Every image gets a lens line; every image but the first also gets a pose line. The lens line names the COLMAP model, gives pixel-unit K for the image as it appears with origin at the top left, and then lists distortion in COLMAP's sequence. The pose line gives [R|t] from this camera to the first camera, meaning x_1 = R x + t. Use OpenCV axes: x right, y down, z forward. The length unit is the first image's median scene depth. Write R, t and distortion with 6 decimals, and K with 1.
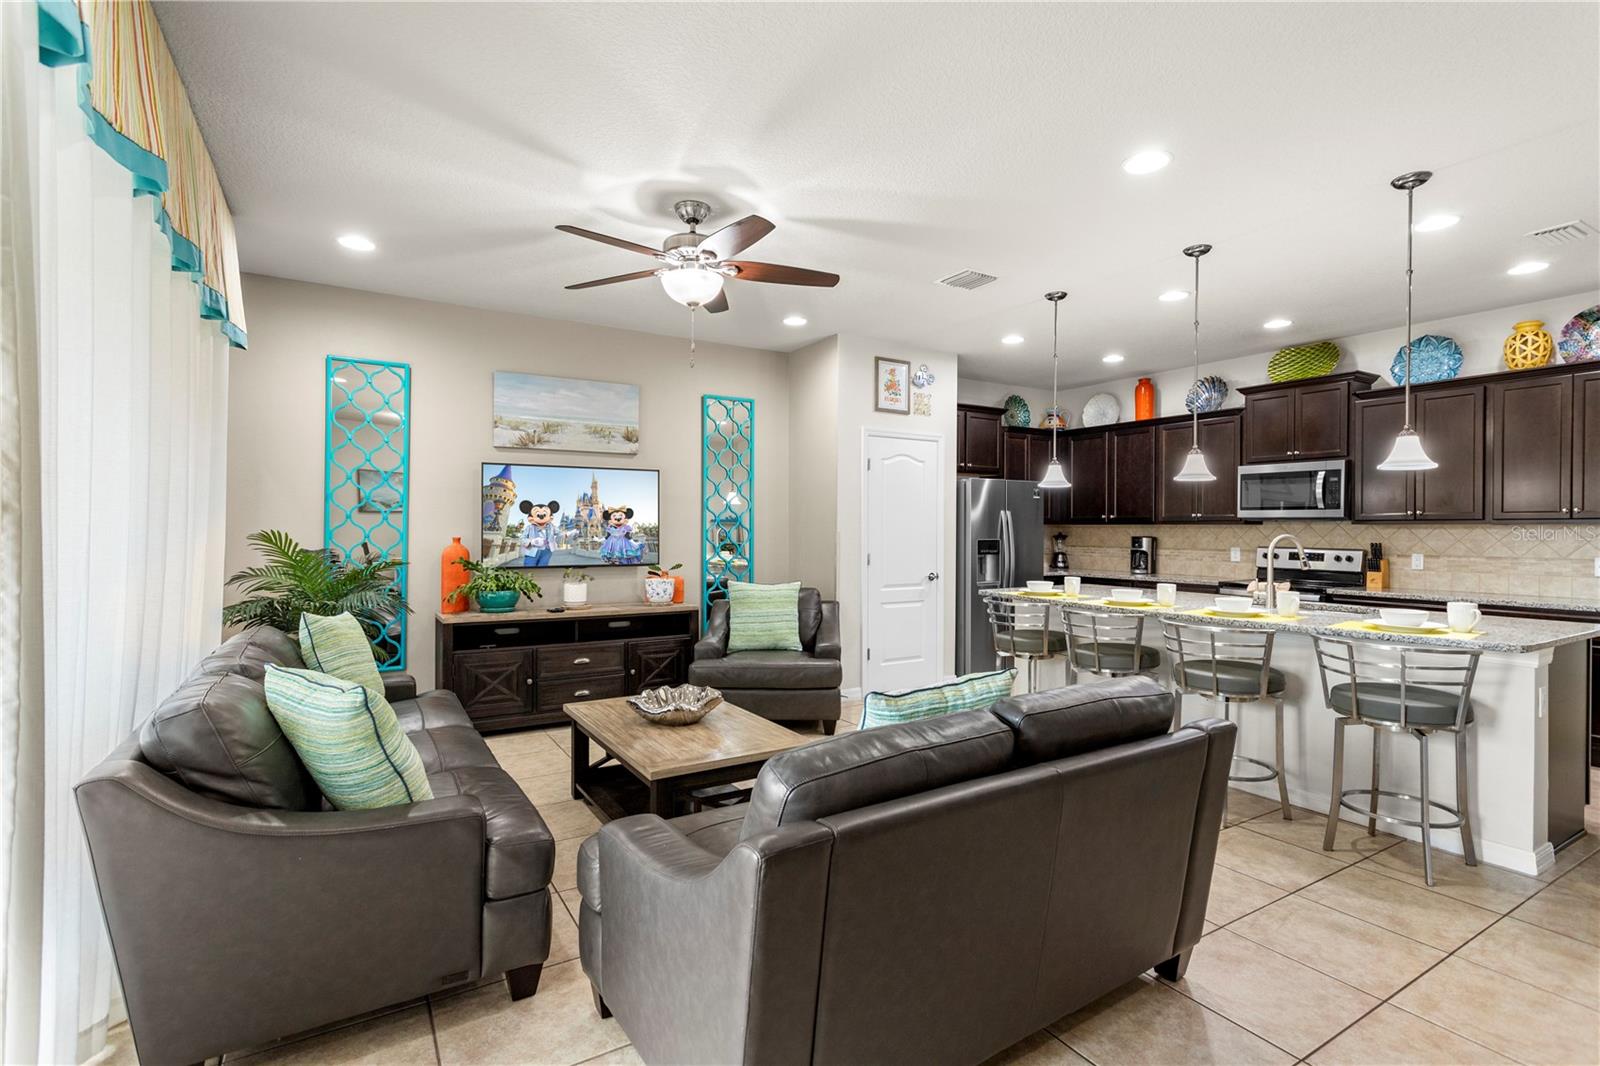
lens RADIAL K [[757.4, 0, 802.1], [0, 757.4, 531.2], [0, 0, 1]] dist [-0.001634, 0.004196]
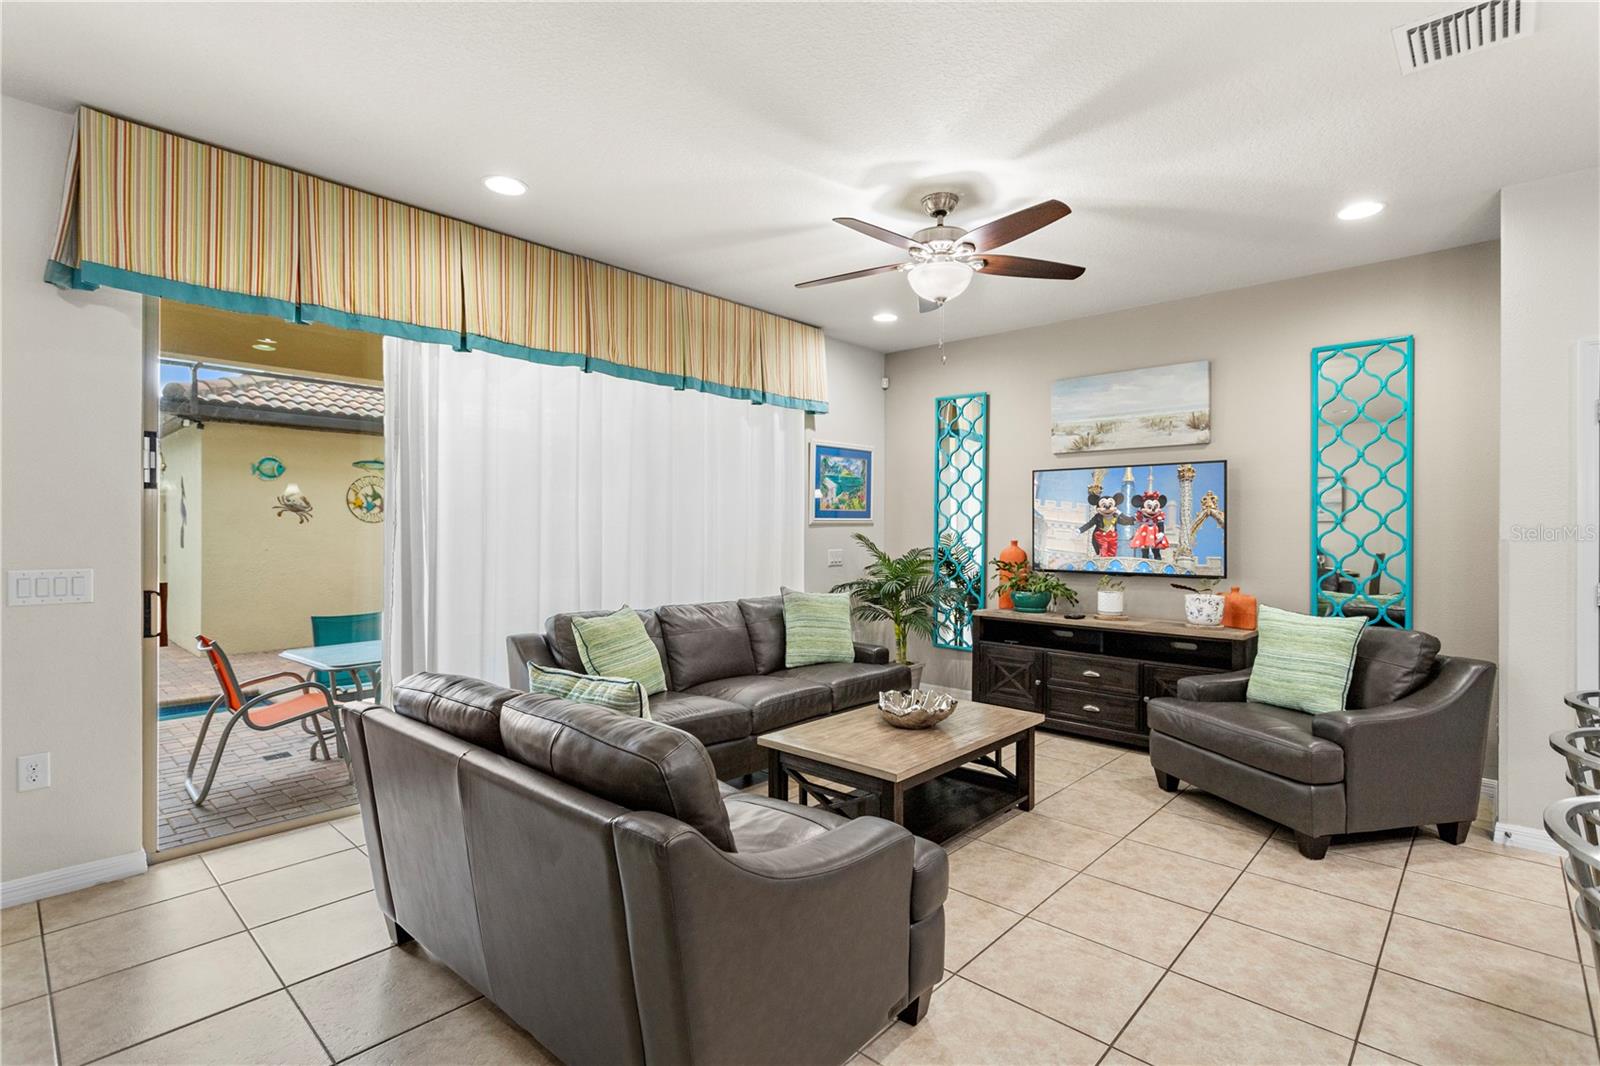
lens RADIAL K [[757.4, 0, 801.9], [0, 757.4, 532.8], [0, 0, 1]] dist [-0.001634, 0.004196]
pose [[0.278647, 0.000541, -0.960393, 0.465663], [-0.005182, 0.999986, -0.000940, -0.000845], [0.960379, 0.005238, 0.278646, 0.357446]]
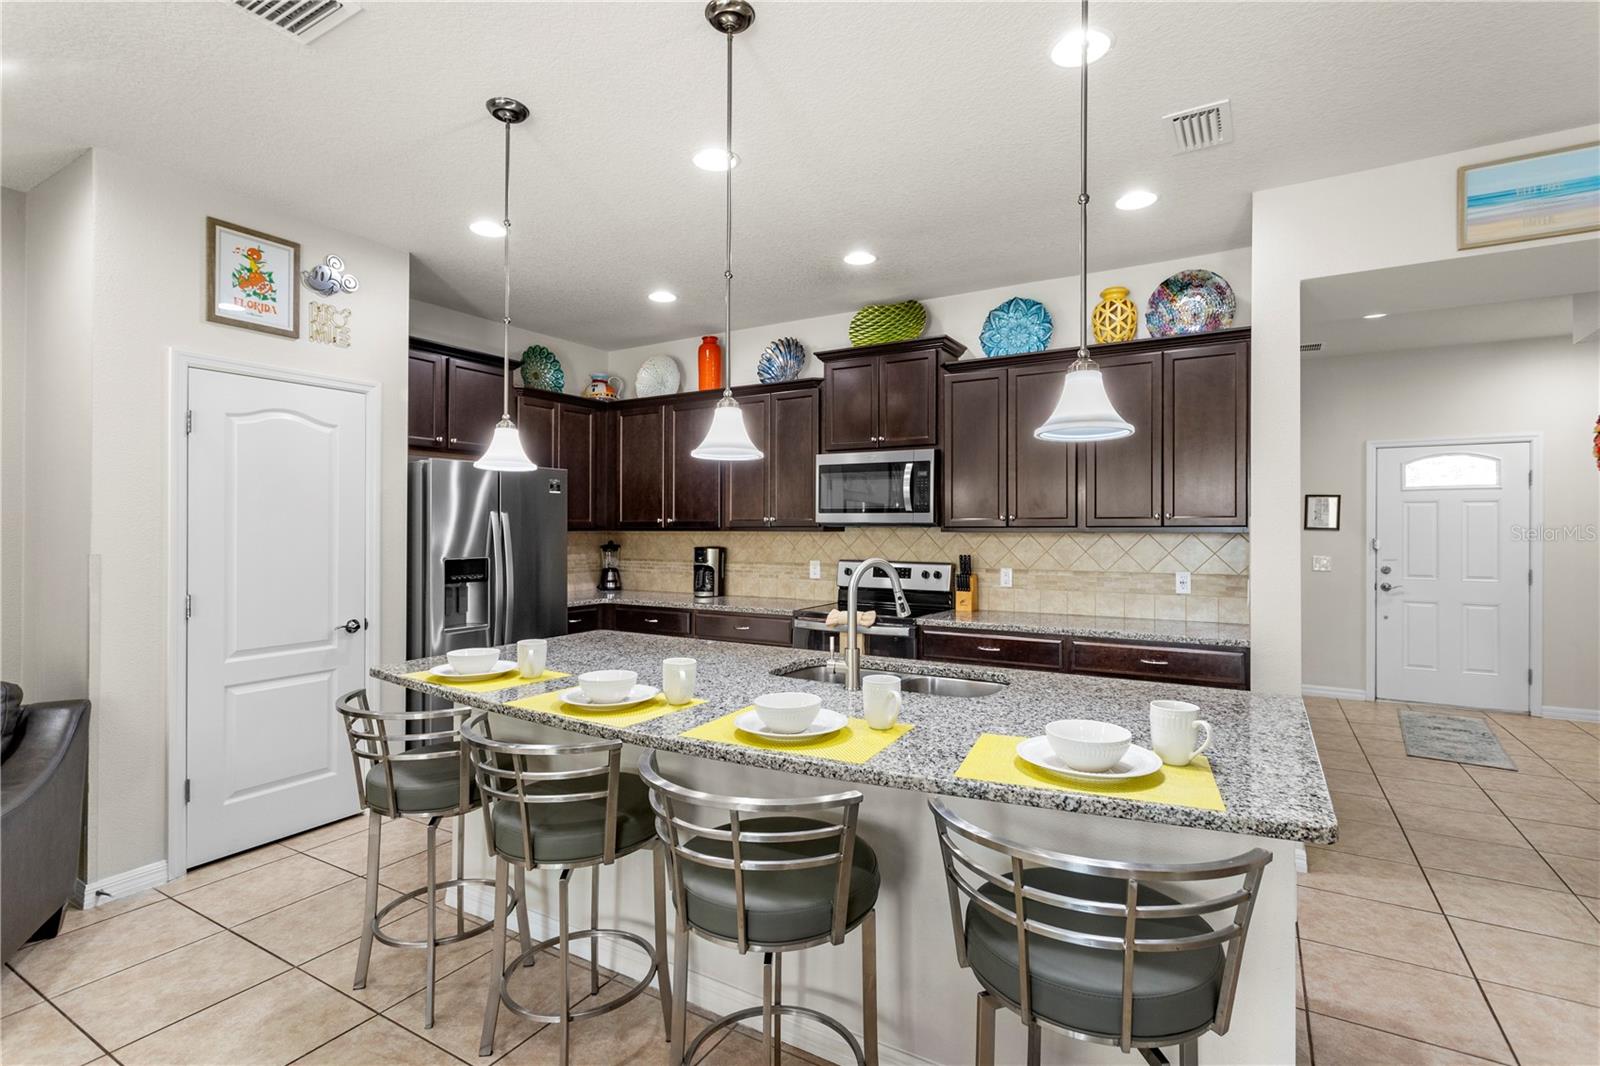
lens RADIAL K [[757.4, 0, 800.3], [0, 757.4, 530.0], [0, 0, 1]] dist [-0.001634, 0.004196]
pose [[0.885537, -0.006346, 0.464525, 0.231989], [0.006129, 0.999979, 0.001978, -0.013697], [-0.464528, 0.001095, 0.885558, 0.373210]]
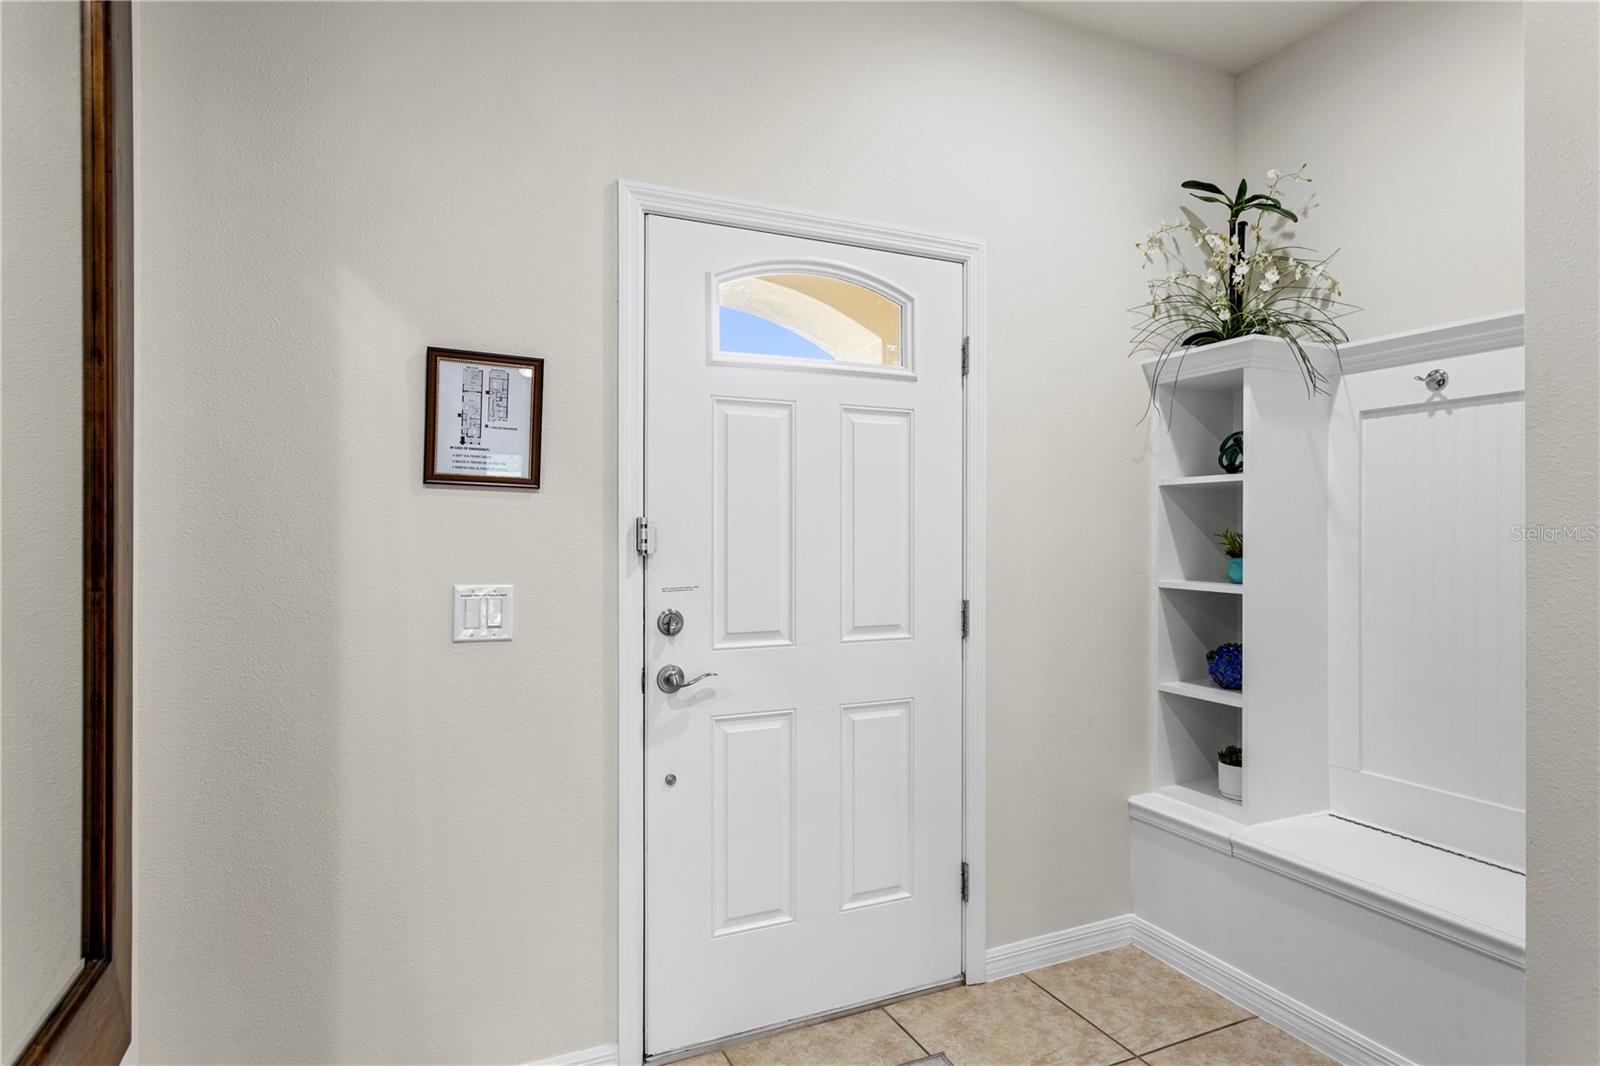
lens RADIAL K [[870.1, 0, 804.1], [0, 870.1, 526.7], [0, 0, 1]] dist [-0.030183, -0.000175]
pose [[0.108138, -0.009583, 0.994090, 1.148879], [-0.003079, 0.999946, 0.009974, 0.007190], [-0.994131, -0.004140, 0.108103, 0.865788]]
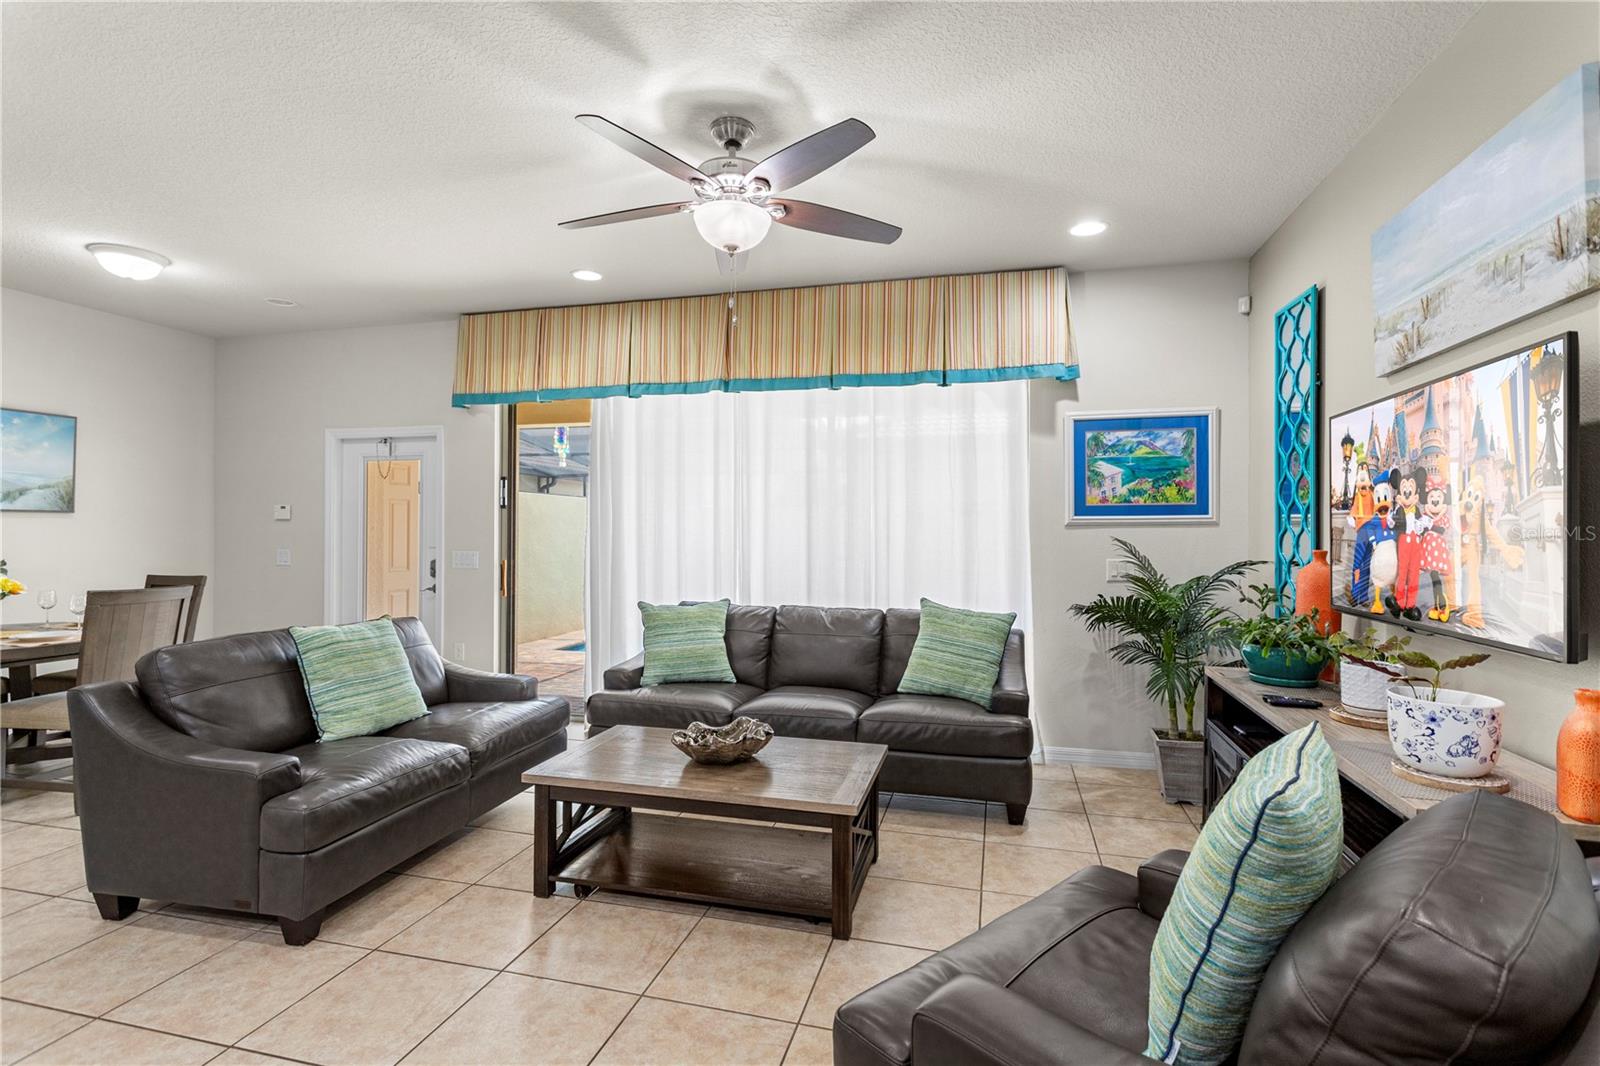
lens RADIAL K [[757.4, 0, 803.3], [0, 757.4, 530.2], [0, 0, 1]] dist [-0.001634, 0.004196]
pose [[-0.721433, -0.010681, -0.692402, 0.219891], [-0.011220, 0.999930, -0.003734, -0.001747], [0.692393, 0.005075, -0.721502, 1.034049]]
